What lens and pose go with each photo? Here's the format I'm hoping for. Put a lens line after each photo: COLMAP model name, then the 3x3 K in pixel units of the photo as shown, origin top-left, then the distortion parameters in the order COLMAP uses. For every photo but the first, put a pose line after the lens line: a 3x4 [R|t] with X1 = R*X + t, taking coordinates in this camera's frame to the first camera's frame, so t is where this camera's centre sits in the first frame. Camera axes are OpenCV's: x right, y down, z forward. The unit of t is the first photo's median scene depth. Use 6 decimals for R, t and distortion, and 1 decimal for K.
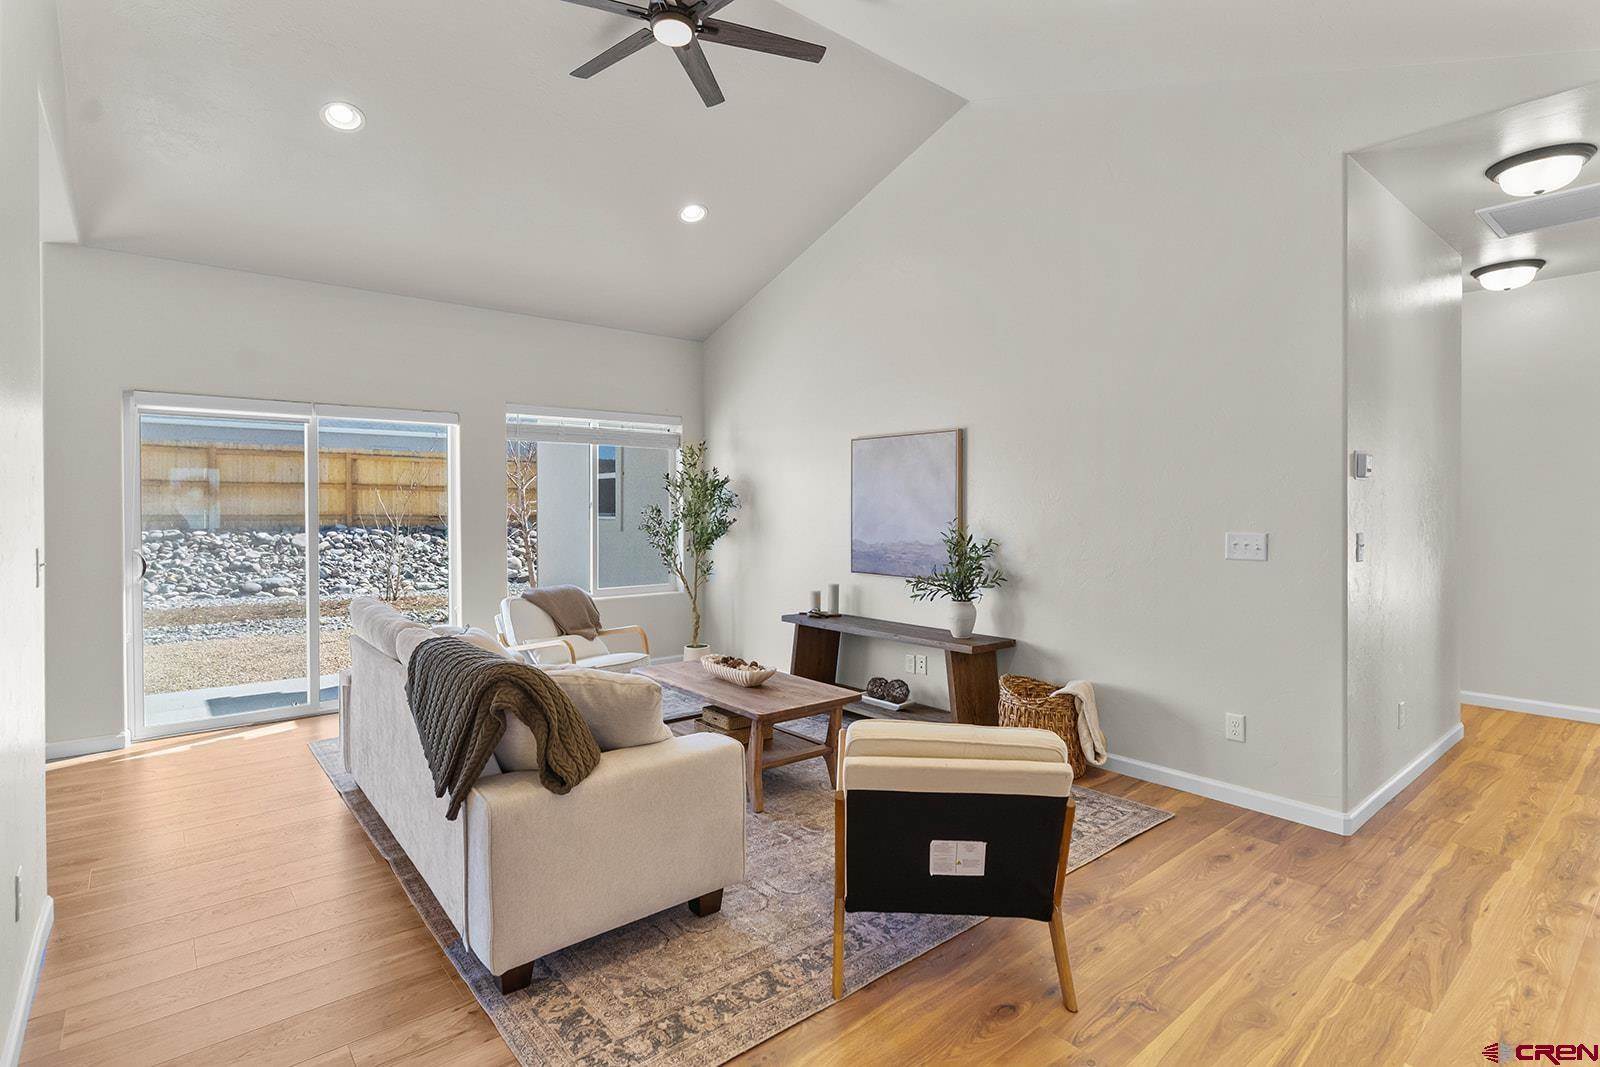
lens RADIAL K [[790.0, 0, 810.8], [0, 790.0, 519.2], [0, 0, 1]] dist [-0.006502, 0.002534]
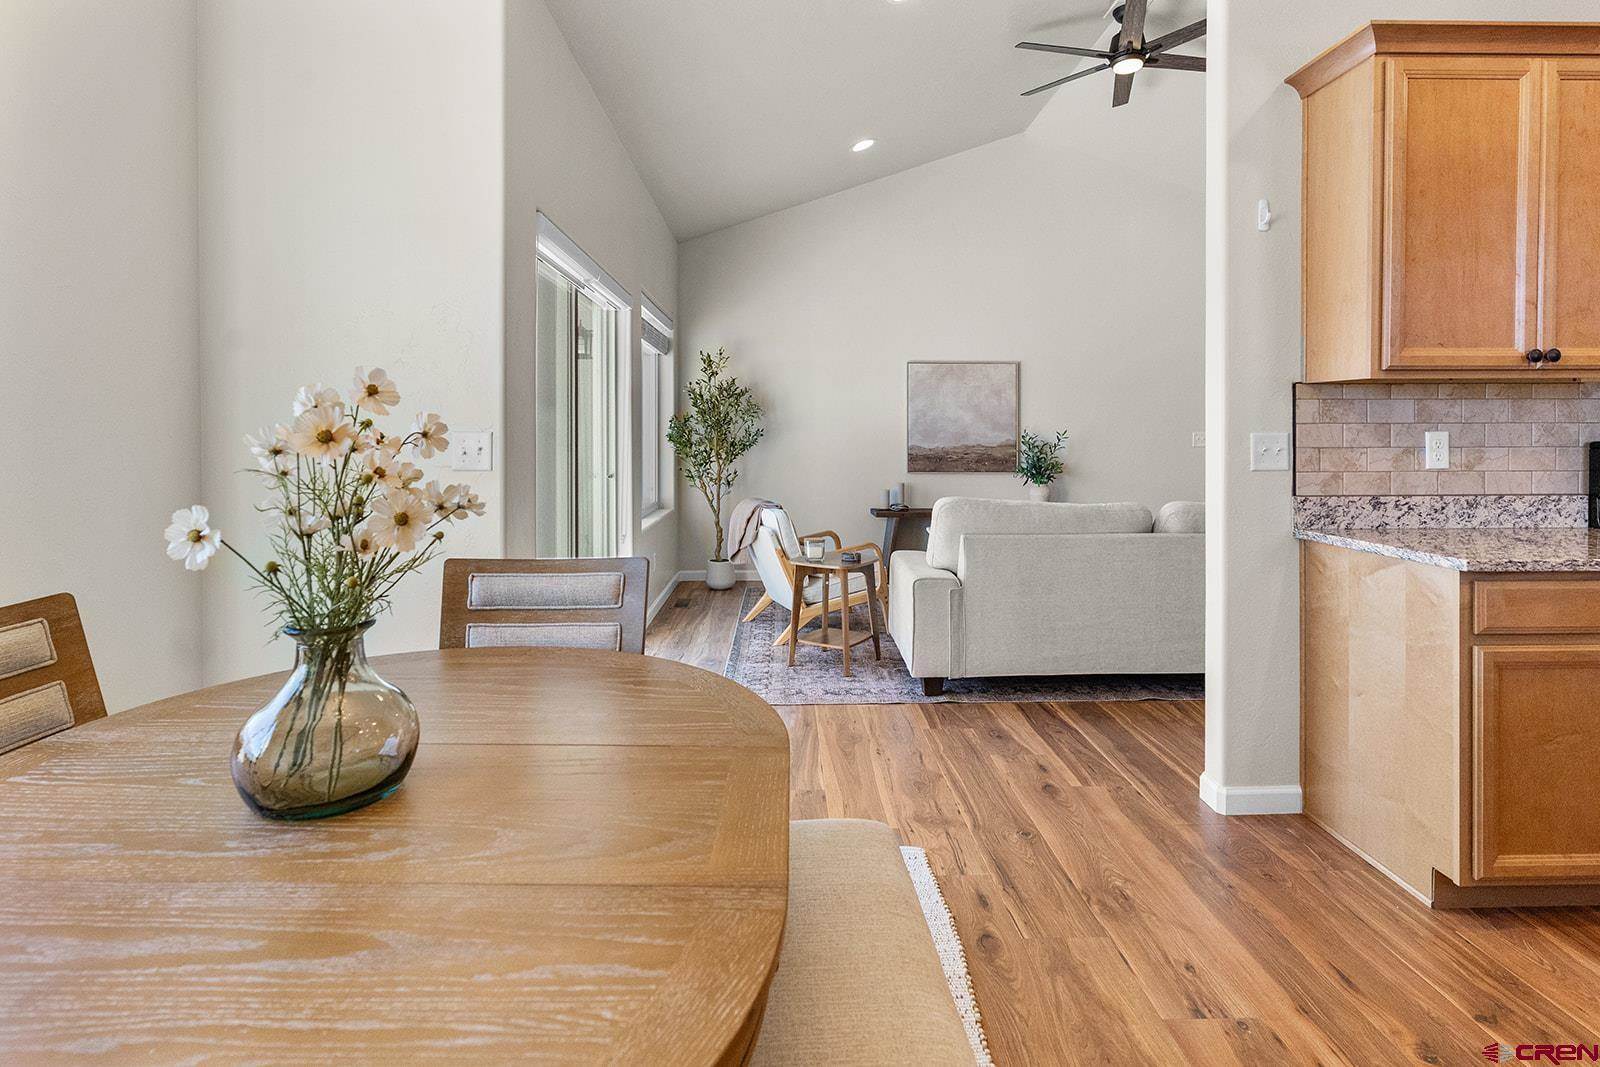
lens RADIAL K [[790.0, 0, 793.4], [0, 790.0, 443.1], [0, 0, 1]] dist [-0.006502, 0.002534]
pose [[0.623793, -0.007031, 0.781558, -1.031386], [0.013485, 0.999908, -0.001769, 0.023278], [-0.781474, 0.011643, 0.623830, 0.396860]]
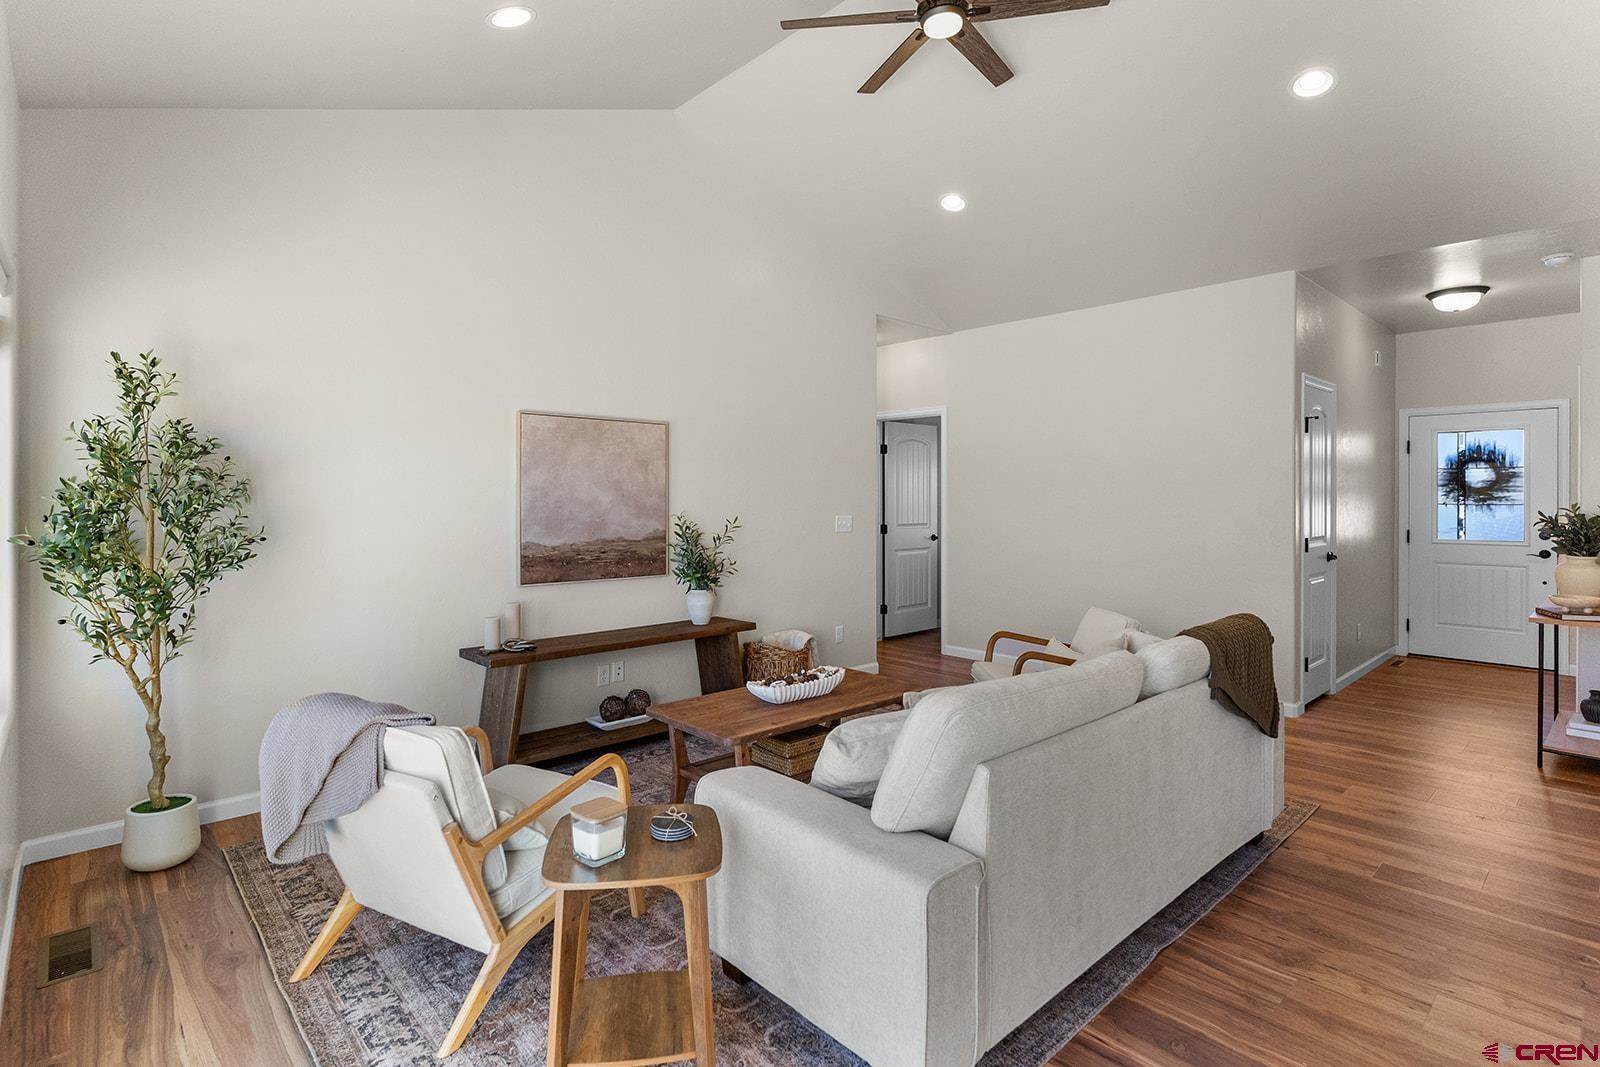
lens RADIAL K [[790.0, 0, 778.9], [0, 790.0, 501.9], [0, 0, 1]] dist [-0.006502, 0.002534]
pose [[-0.039162, -0.003958, 0.999225, -0.743224], [0.012695, 0.999909, 0.004458, -0.013647], [-0.999152, 0.012860, -0.039109, 0.805792]]
